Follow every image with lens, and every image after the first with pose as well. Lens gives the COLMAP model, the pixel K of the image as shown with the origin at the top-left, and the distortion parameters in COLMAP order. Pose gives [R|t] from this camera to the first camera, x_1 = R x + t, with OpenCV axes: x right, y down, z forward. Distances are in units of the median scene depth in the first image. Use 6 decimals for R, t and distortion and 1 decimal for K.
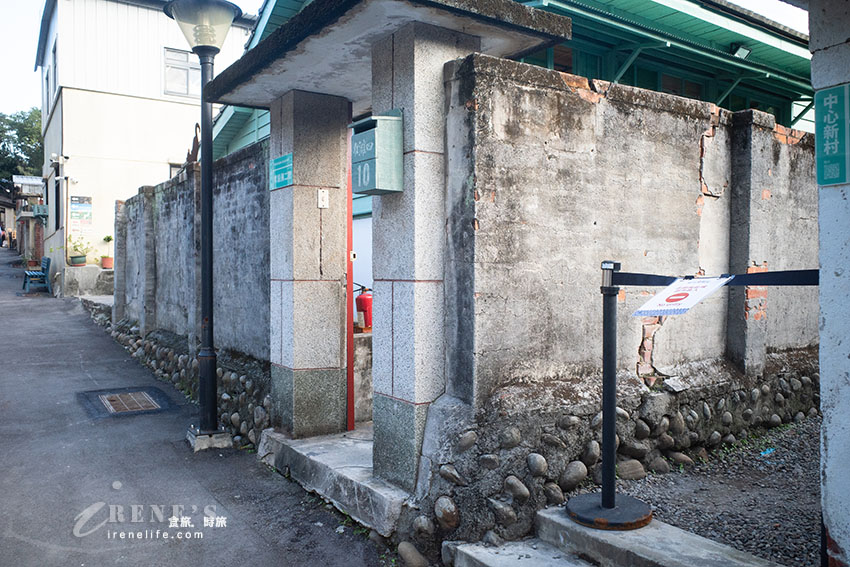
lens RADIAL K [[666.7, 0, 427.5], [0, 666.7, 289.7], [0, 0, 1]] dist [-0.039351, 0.028023]
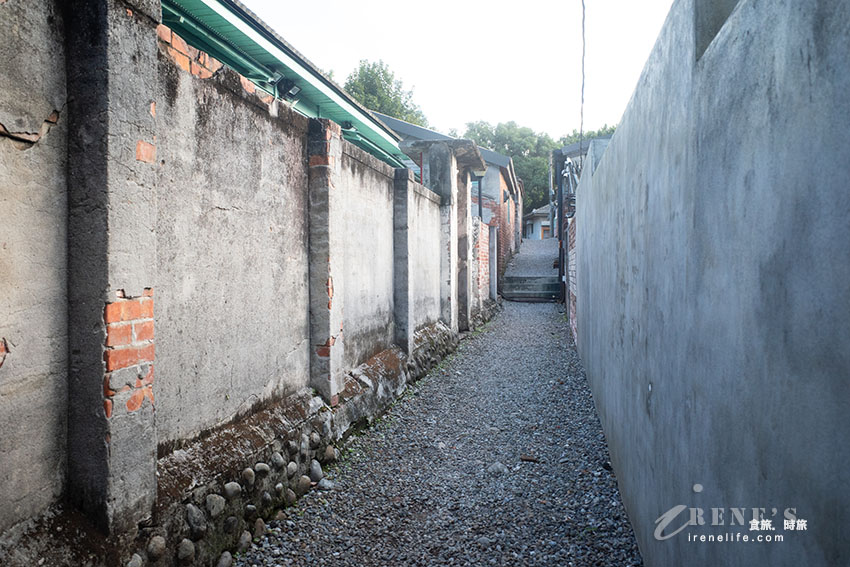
lens RADIAL K [[666.7, 0, 427.3], [0, 666.7, 287.6], [0, 0, 1]] dist [-0.039351, 0.028023]
pose [[0.699866, -0.024601, 0.713851, 0.293847], [0.023954, 0.999653, 0.010965, -0.042082], [-0.713873, 0.009426, 0.700212, 0.488026]]
